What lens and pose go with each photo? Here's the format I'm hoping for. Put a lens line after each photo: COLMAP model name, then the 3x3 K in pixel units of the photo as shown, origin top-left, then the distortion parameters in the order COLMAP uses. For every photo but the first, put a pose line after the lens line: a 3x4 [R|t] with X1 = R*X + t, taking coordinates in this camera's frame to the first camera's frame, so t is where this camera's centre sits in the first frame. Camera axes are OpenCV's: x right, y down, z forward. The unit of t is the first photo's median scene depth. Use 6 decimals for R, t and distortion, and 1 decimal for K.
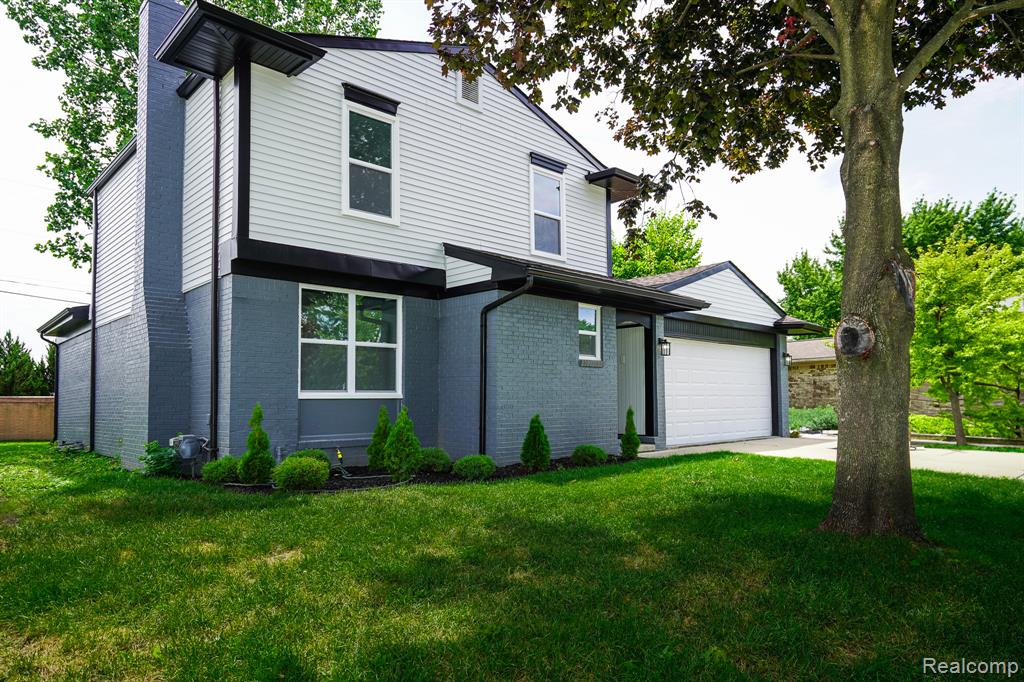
lens RADIAL K [[653.6, 0, 514.0], [0, 653.6, 348.6], [0, 0, 1]] dist [-0.002302, -0.001518]
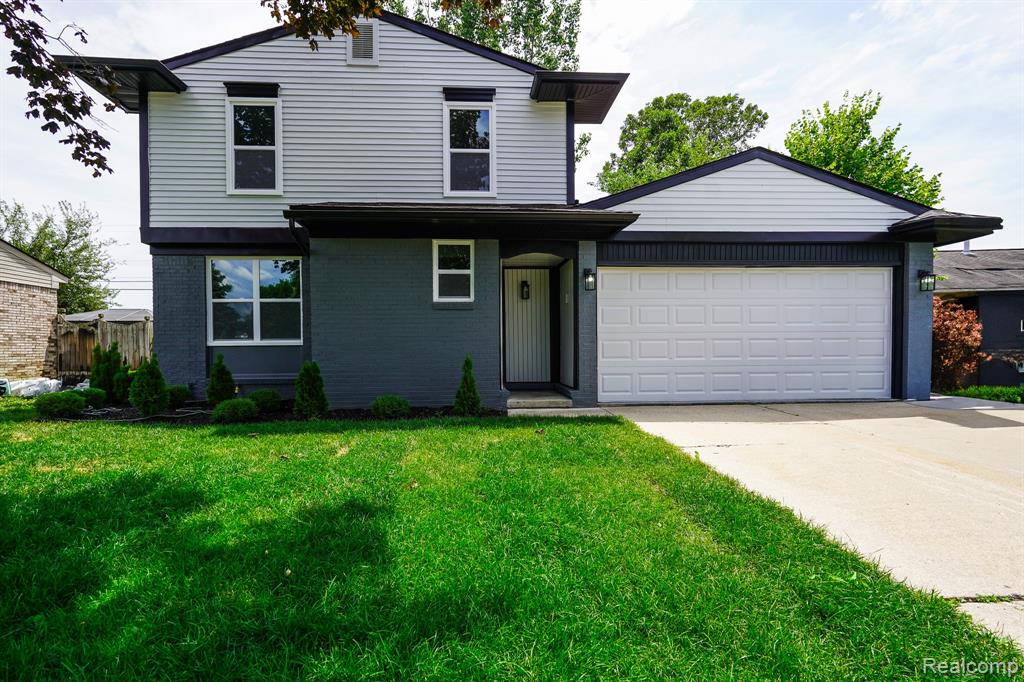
lens RADIAL K [[464.3, 0, 513.5], [0, 464.3, 338.7], [0, 0, 1]] dist [0.008855, 0.000598]
pose [[0.754682, -0.008957, -0.656029, 0.614062], [0.054792, 0.997274, 0.049416, 0.041896], [0.653799, -0.073239, 0.753116, 0.586427]]
